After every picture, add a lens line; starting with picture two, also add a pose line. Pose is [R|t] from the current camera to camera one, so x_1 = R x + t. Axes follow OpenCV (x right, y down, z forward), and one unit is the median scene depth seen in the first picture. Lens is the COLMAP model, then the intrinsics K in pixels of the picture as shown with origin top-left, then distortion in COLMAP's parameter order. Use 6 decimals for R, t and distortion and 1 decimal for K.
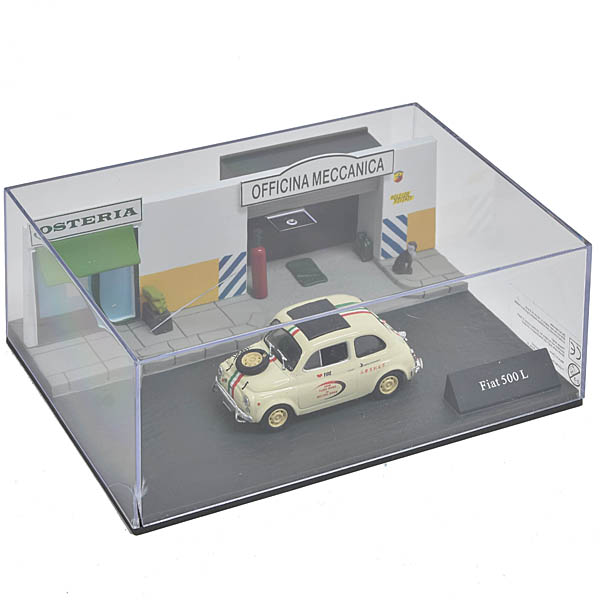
lens RADIAL K [[1887.0, 0, 297.9], [0, 1887.0, 295.2], [0, 0, 1]] dist [-0.275628, 0.000000]
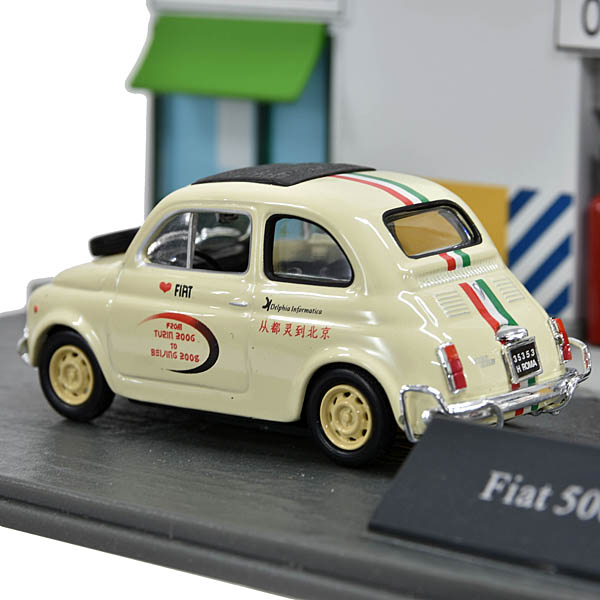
lens RADIAL K [[2322.2, 0, 300.2], [0, 2322.2, 300.3], [0, 0, 1]] dist [0.177936, 0.000000]
pose [[0.419951, 0.139302, -0.896792, 0.397623], [-0.485197, 0.869537, -0.092140, 0.069957], [0.766958, 0.473815, 0.432752, 0.801175]]
